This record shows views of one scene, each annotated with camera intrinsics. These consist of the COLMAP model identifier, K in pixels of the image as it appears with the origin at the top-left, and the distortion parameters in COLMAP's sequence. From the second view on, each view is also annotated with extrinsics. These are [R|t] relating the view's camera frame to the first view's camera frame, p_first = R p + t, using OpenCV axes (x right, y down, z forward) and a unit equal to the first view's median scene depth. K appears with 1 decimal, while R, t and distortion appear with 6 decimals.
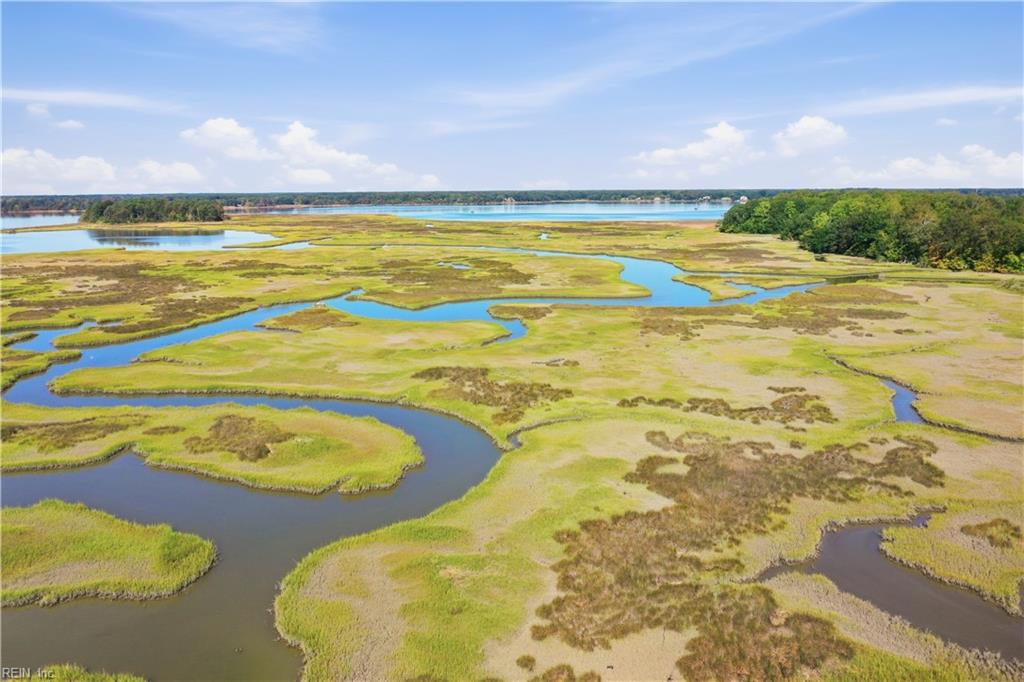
lens RADIAL K [[801.8, 0, 514.5], [0, 801.8, 340.3], [0, 0, 1]] dist [-0.012202, 0.004551]
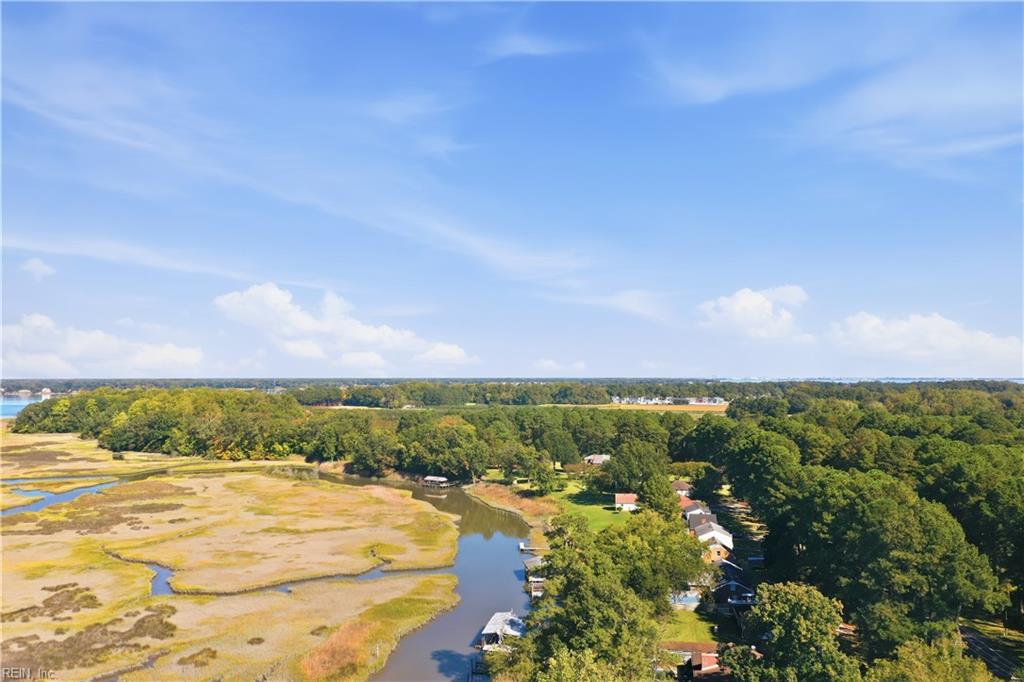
lens RADIAL K [[801.8, 0, 515.4], [0, 801.8, 338.2], [0, 0, 1]] dist [-0.012202, 0.004551]
pose [[0.695205, 0.036817, 0.717868, -0.029789], [0.132245, 0.975089, -0.178079, 0.003008], [-0.706541, 0.218736, 0.673019, -0.232138]]
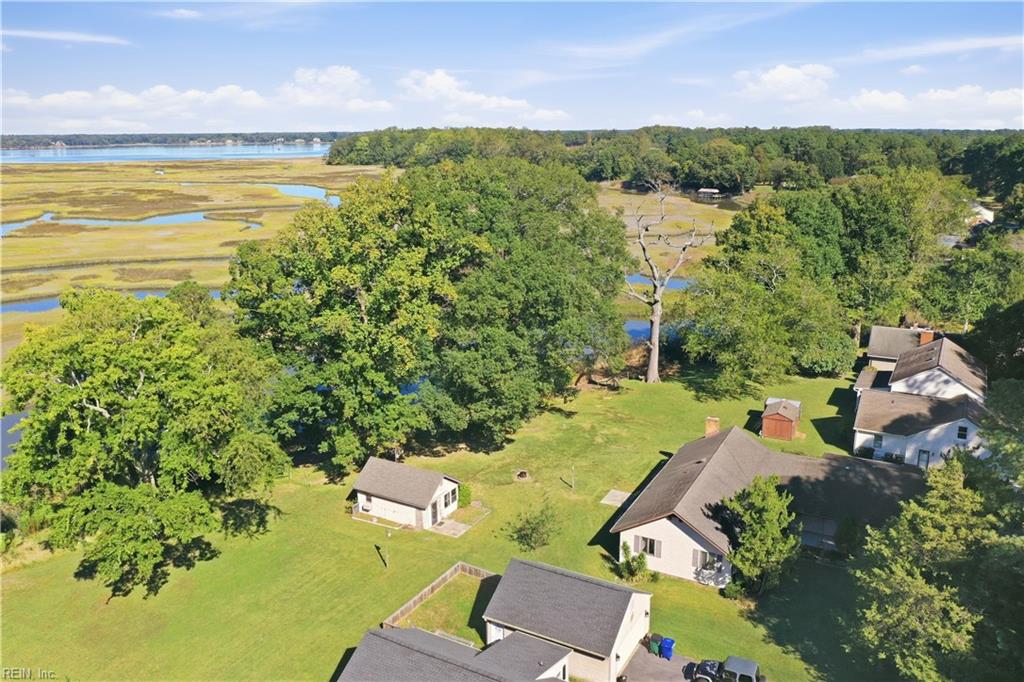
lens RADIAL K [[801.8, 0, 511.5], [0, 801.8, 338.2], [0, 0, 1]] dist [-0.012202, 0.004551]
pose [[0.866327, -0.124494, 0.483713, -0.319460], [0.093556, 0.991745, 0.087688, 0.108644], [-0.490636, -0.030712, 0.870823, -0.377702]]
